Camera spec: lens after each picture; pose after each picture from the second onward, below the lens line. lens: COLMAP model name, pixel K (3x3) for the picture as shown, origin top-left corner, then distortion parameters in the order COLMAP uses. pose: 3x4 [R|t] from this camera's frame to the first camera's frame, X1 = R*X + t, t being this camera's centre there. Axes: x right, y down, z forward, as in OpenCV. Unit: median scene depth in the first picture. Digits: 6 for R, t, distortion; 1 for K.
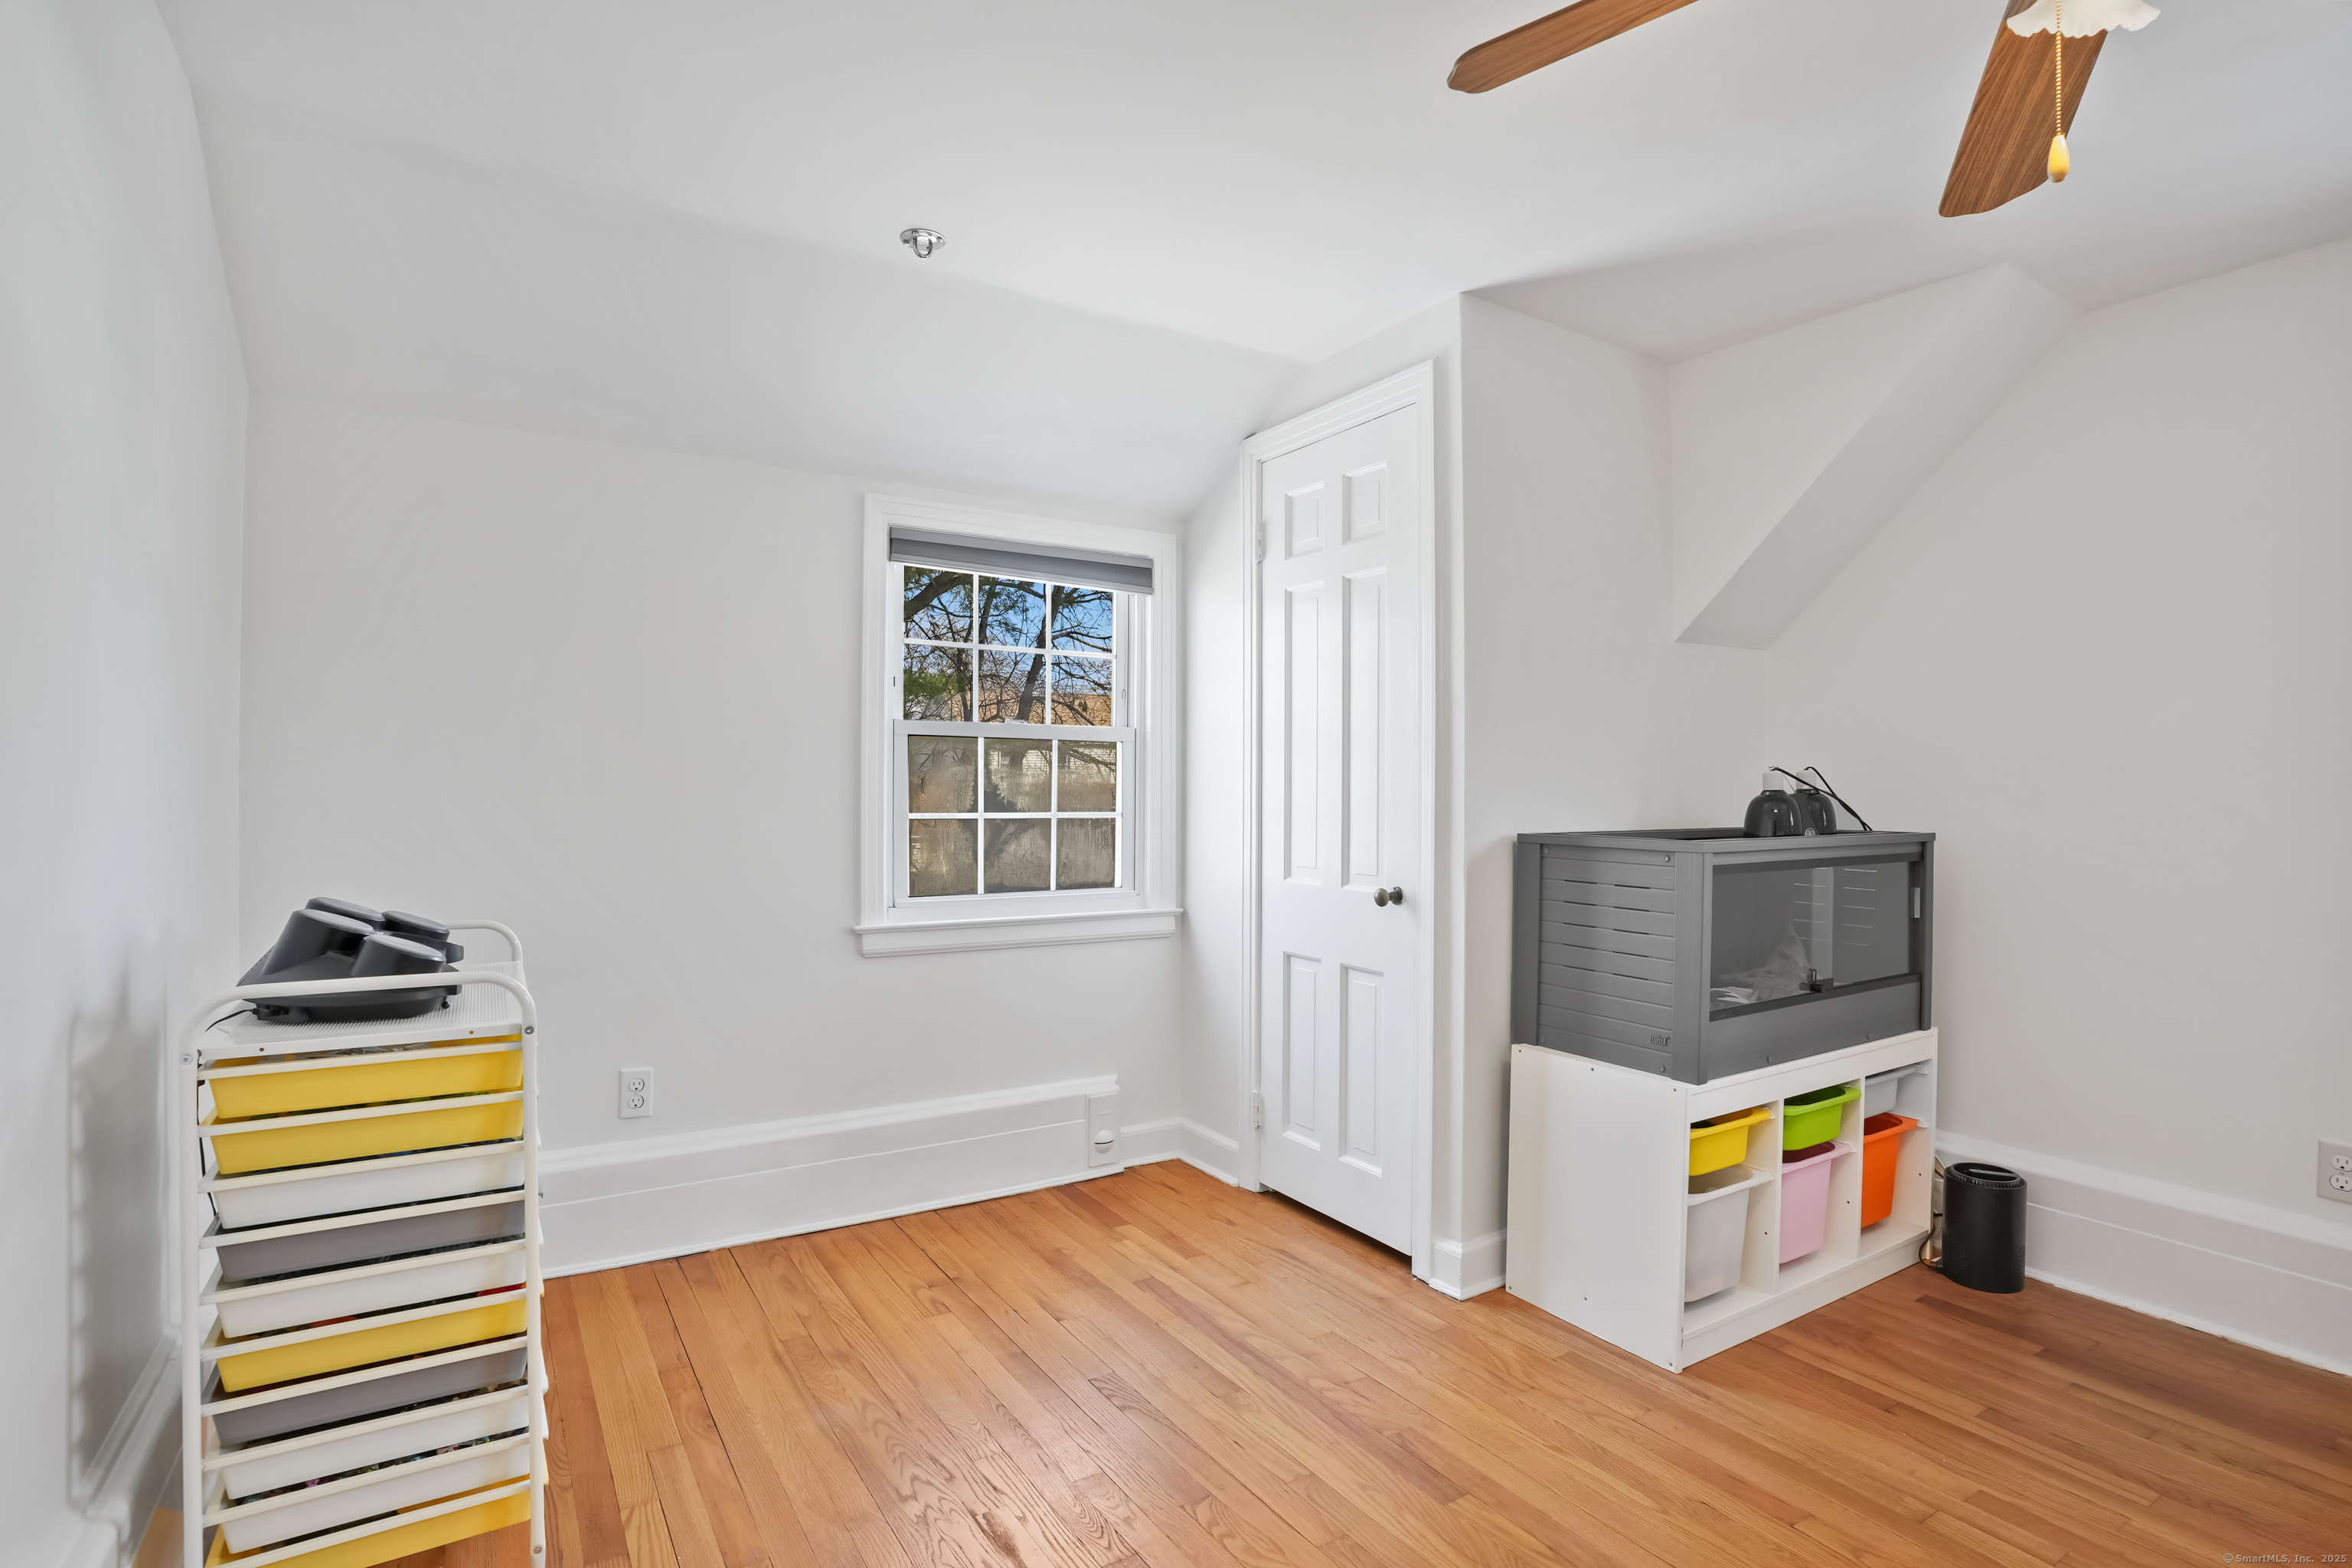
lens RADIAL K [[1159.4, 0, 1176.0], [0, 1159.4, 784.0], [0, 0, 1]] dist [-0.067046, 0.000818]
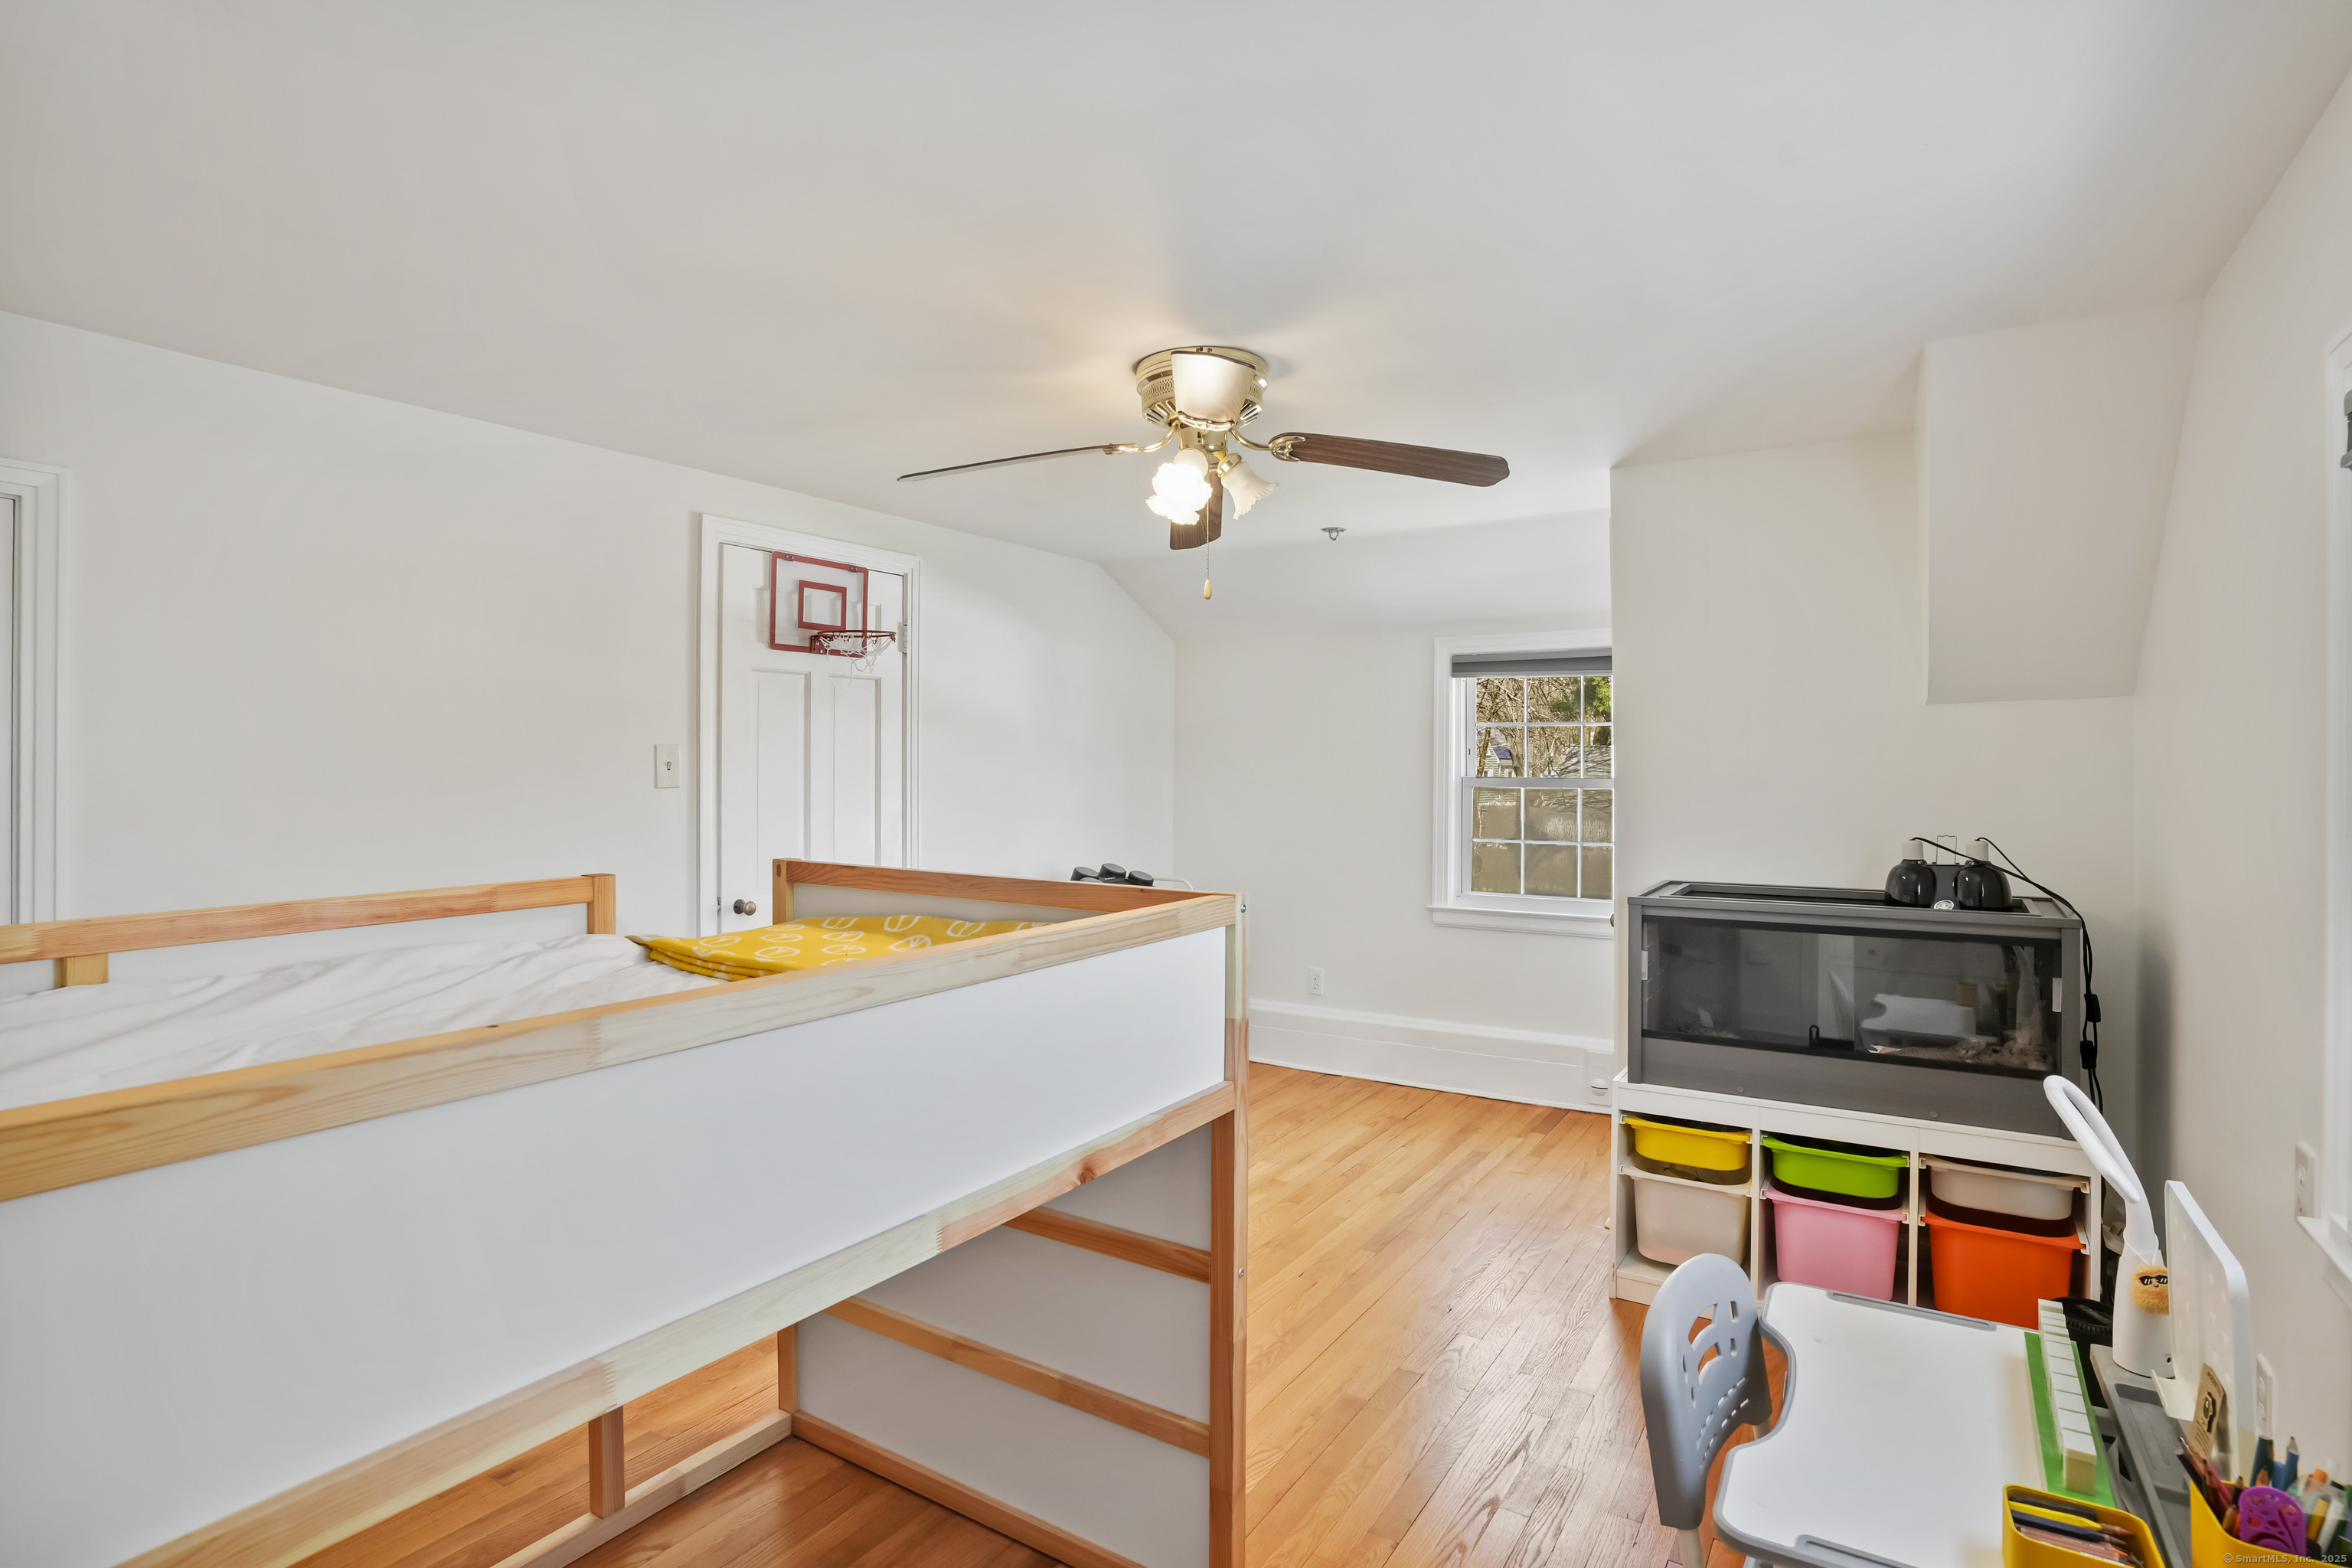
lens RADIAL K [[1159.4, 0, 1176.0], [0, 1159.4, 784.0], [0, 0, 1]] dist [-0.067046, 0.000818]
pose [[0.427125, 0.009407, -0.904144, 1.091043], [0.005213, 0.999904, 0.012866, -0.074645], [0.904178, -0.010209, 0.427035, -0.016922]]
